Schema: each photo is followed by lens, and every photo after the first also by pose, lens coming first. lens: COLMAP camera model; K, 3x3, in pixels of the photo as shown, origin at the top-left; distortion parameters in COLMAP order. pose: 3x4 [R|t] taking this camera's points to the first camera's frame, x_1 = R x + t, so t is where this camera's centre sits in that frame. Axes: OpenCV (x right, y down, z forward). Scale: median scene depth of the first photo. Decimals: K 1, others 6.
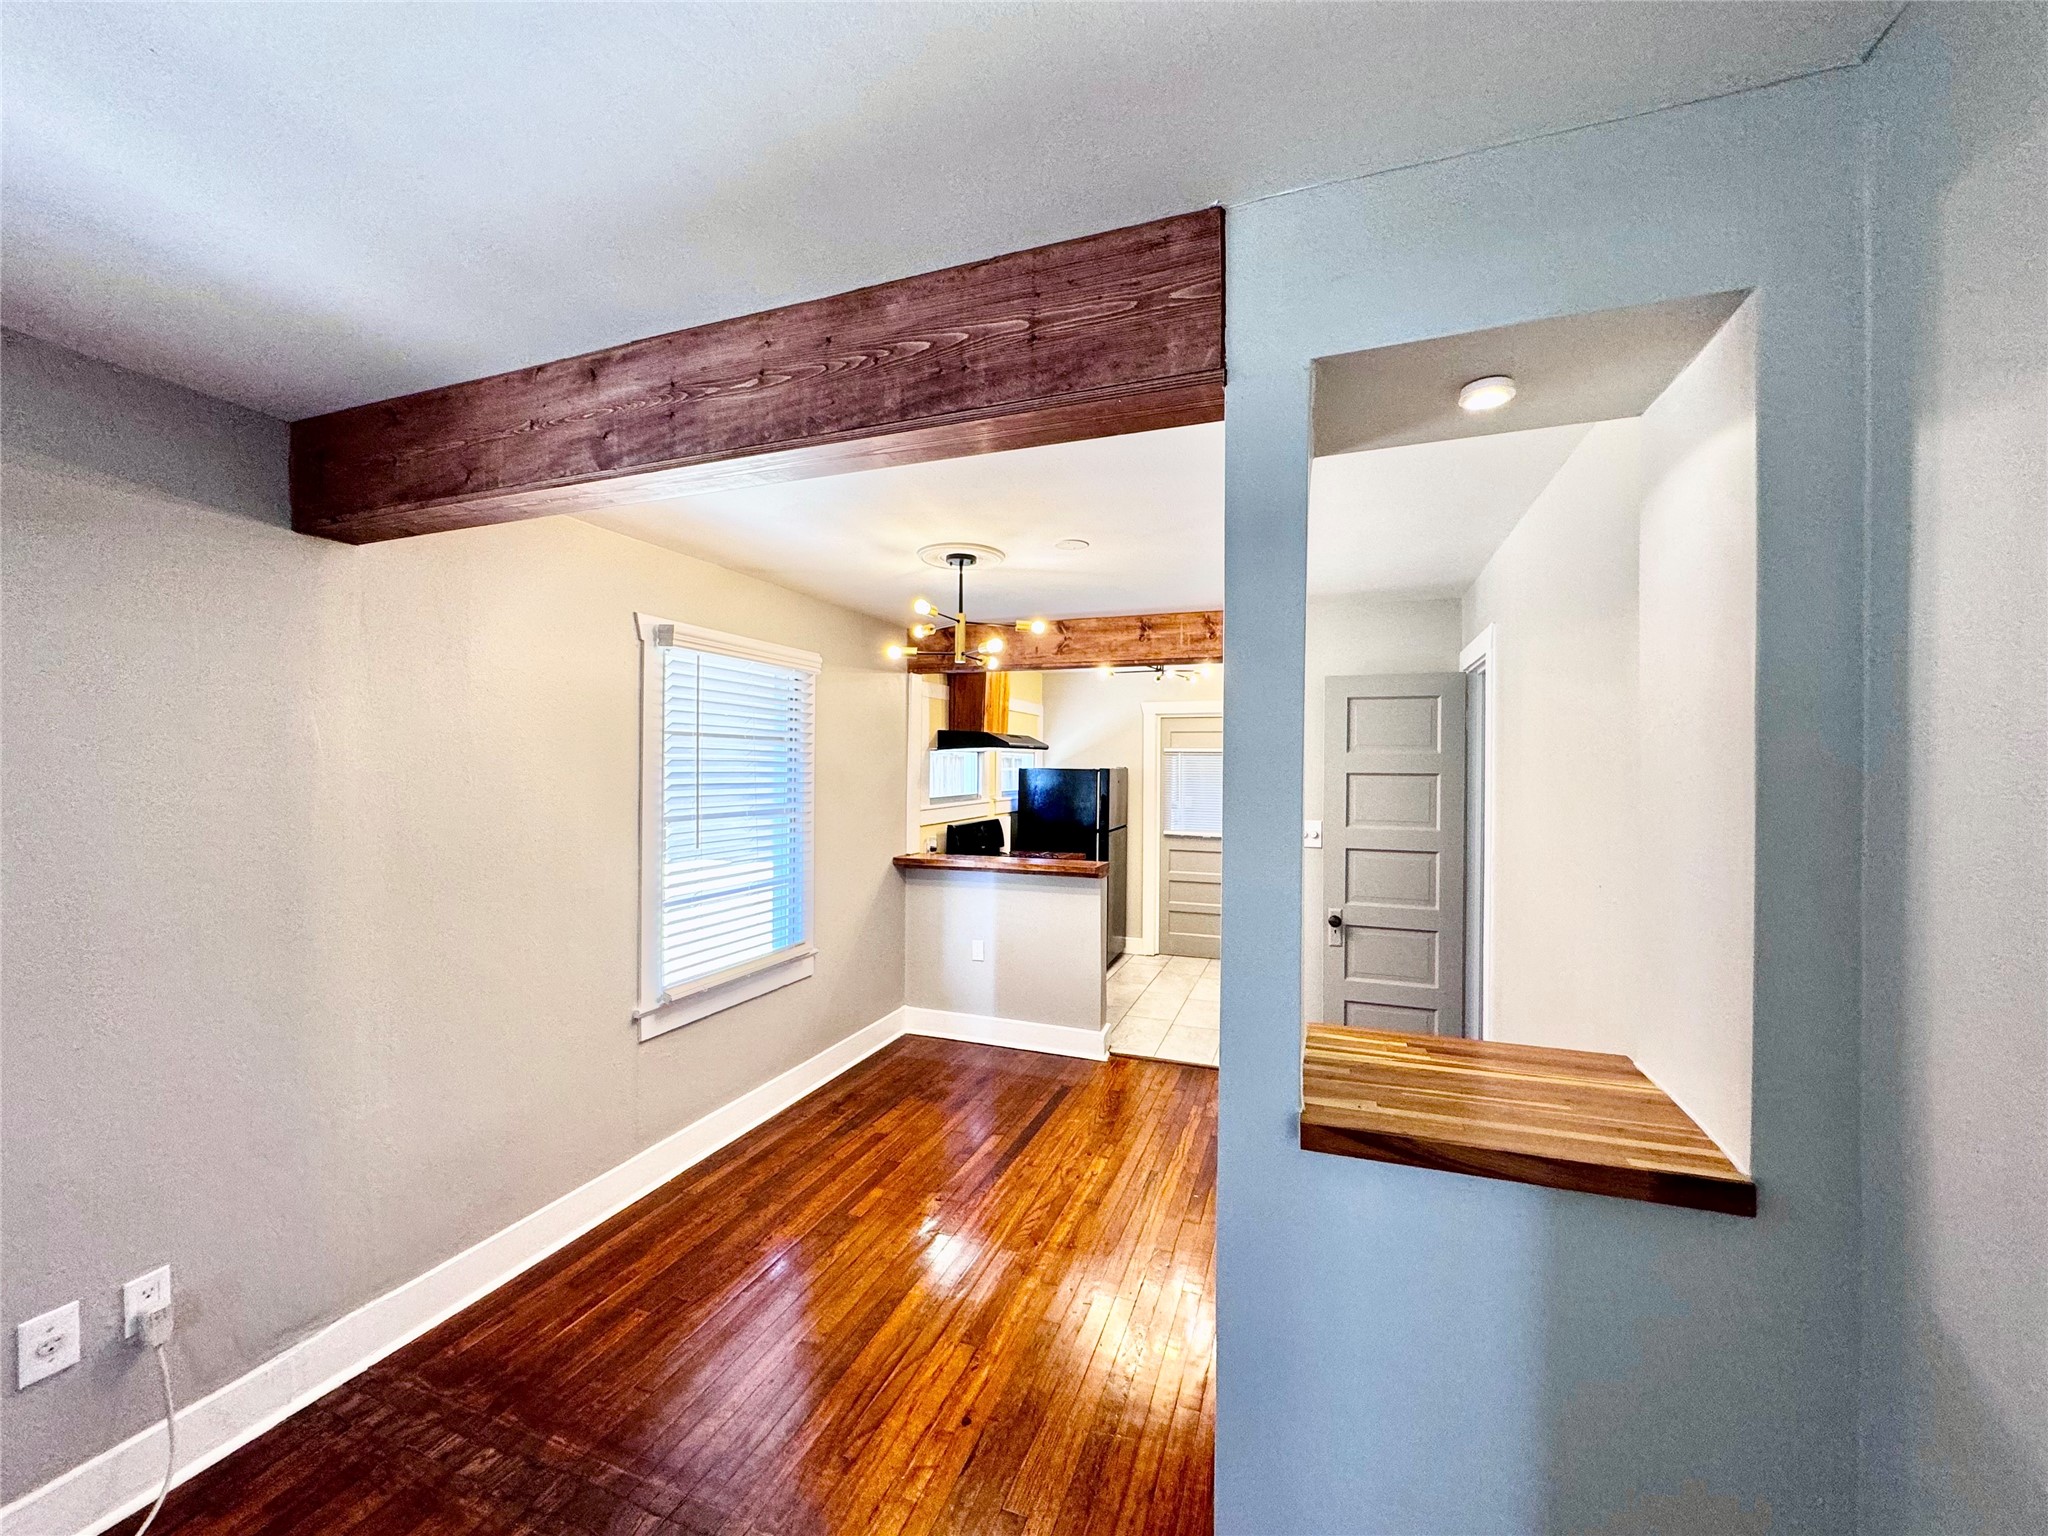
lens RADIAL K [[816.2, 0, 1024.1], [0, 816.2, 763.3], [0, 0, 1]] dist [-0.000992, 0.000111]
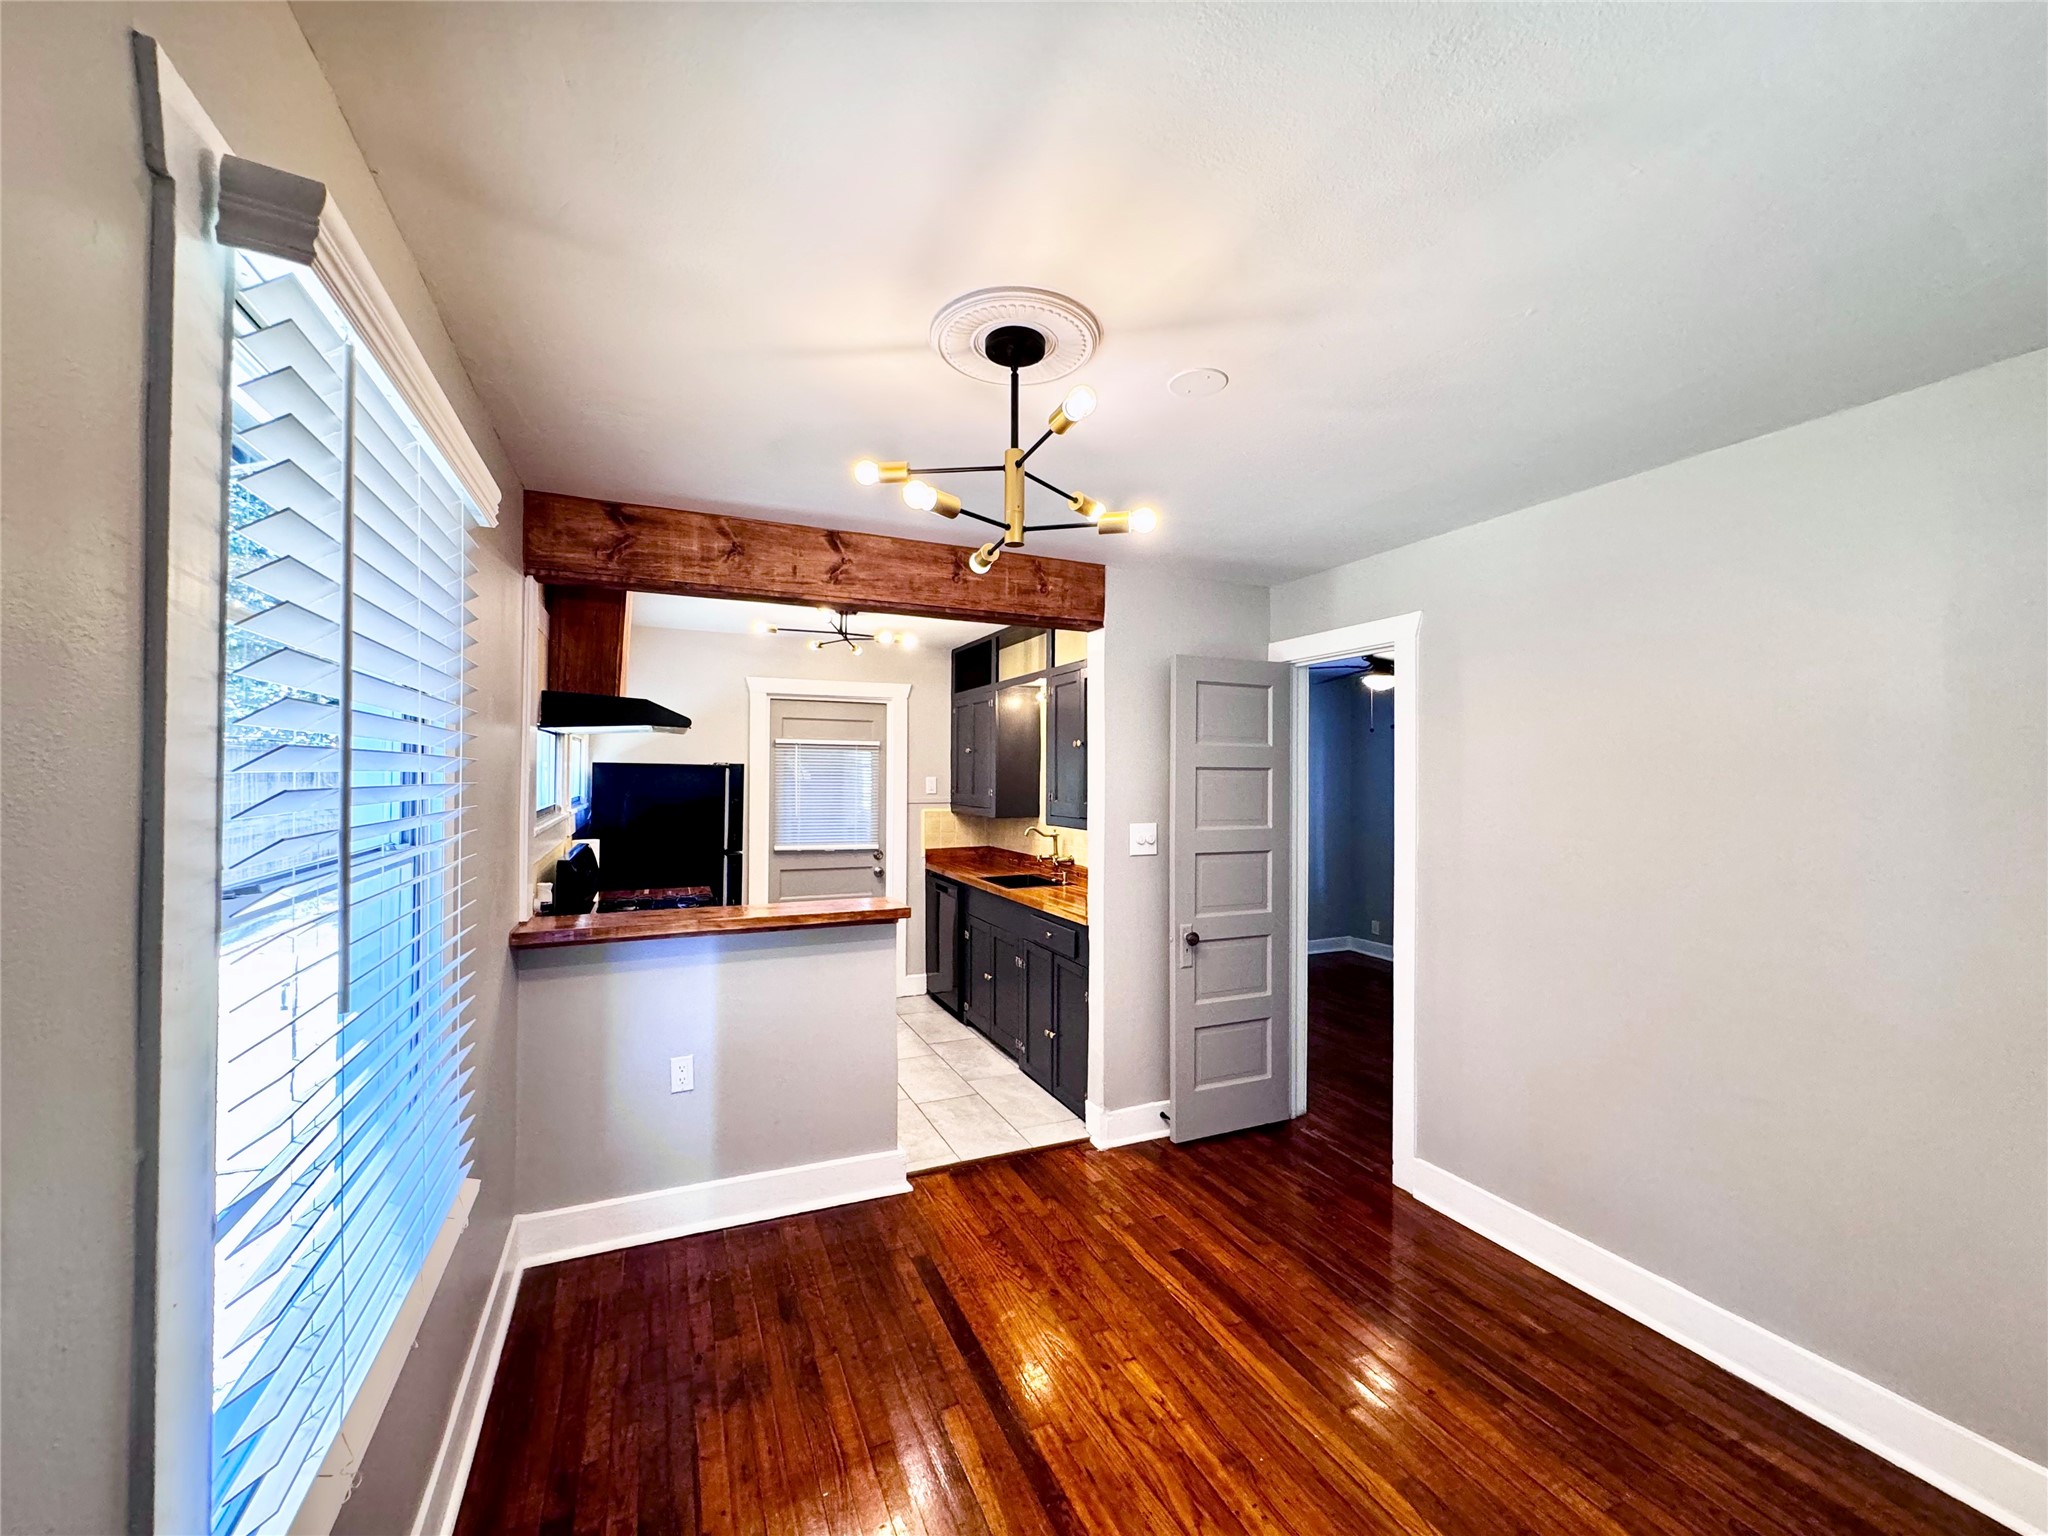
lens RADIAL K [[816.2, 0, 1020.9], [0, 816.2, 763.9], [0, 0, 1]] dist [-0.000992, 0.000111]
pose [[0.717469, 0.008174, 0.696542, -0.304283], [-0.006361, 0.999966, -0.005183, 0.012206], [-0.696561, -0.000713, 0.717497, 0.440462]]
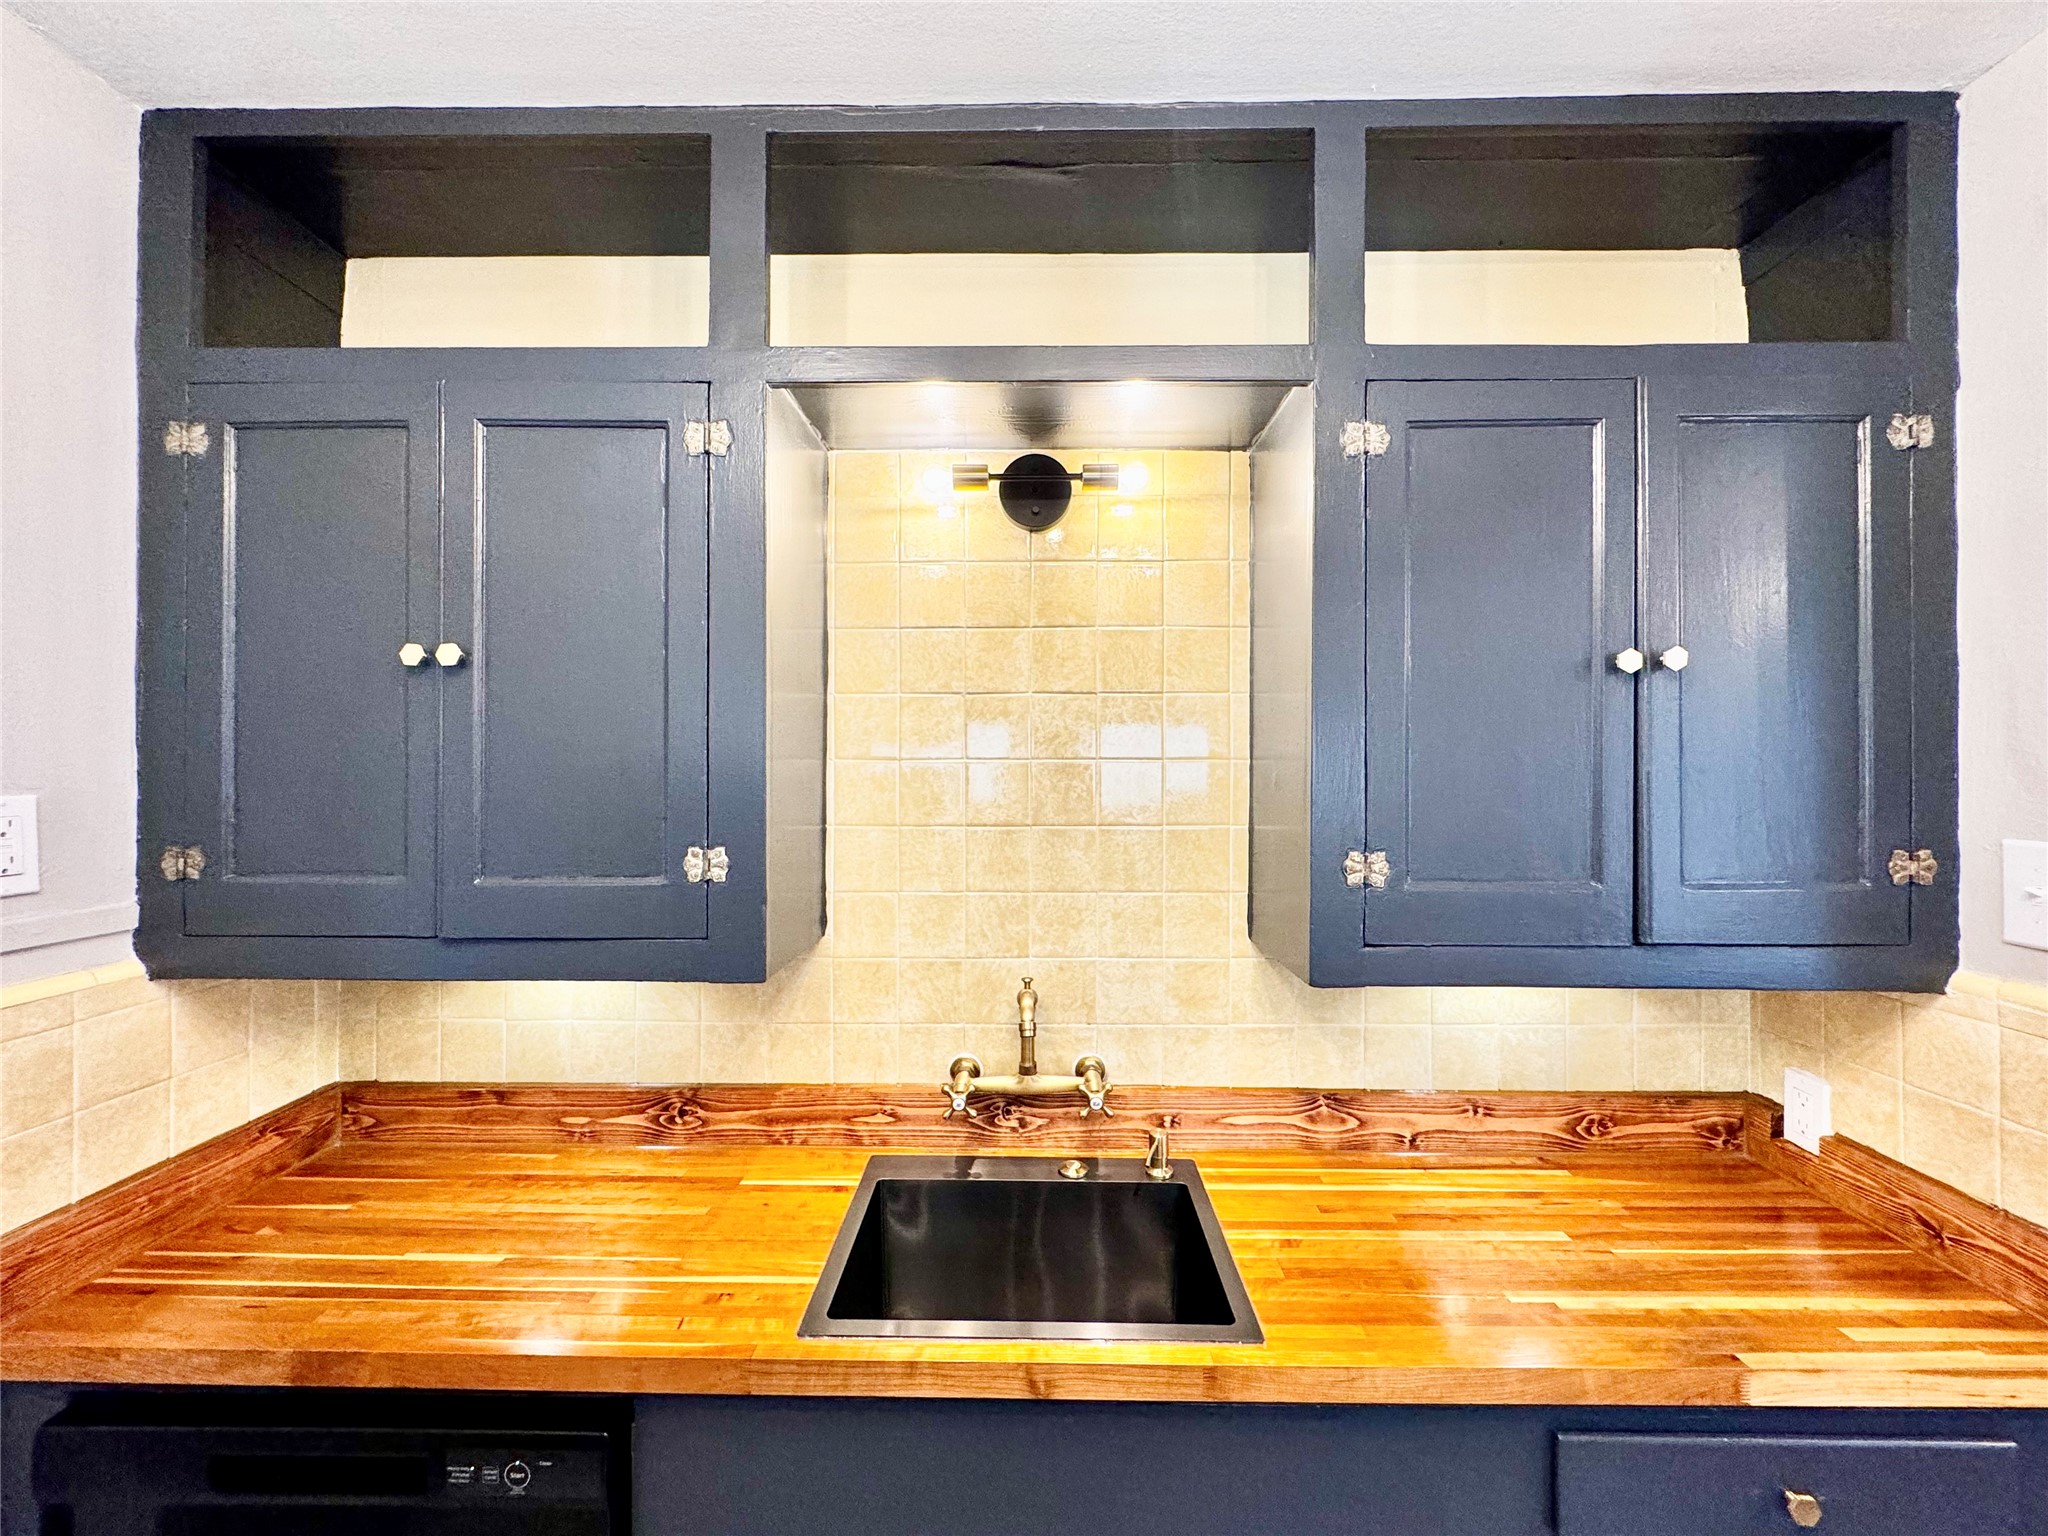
lens RADIAL K [[816.2, 0, 1023.5], [0, 816.2, 768.1], [0, 0, 1]] dist [-0.000992, 0.000111]
pose [[-0.334511, -0.006573, 0.942369, 0.196424], [-0.011184, 0.999933, 0.003004, 0.016715], [-0.942325, -0.009534, -0.334562, 1.268898]]
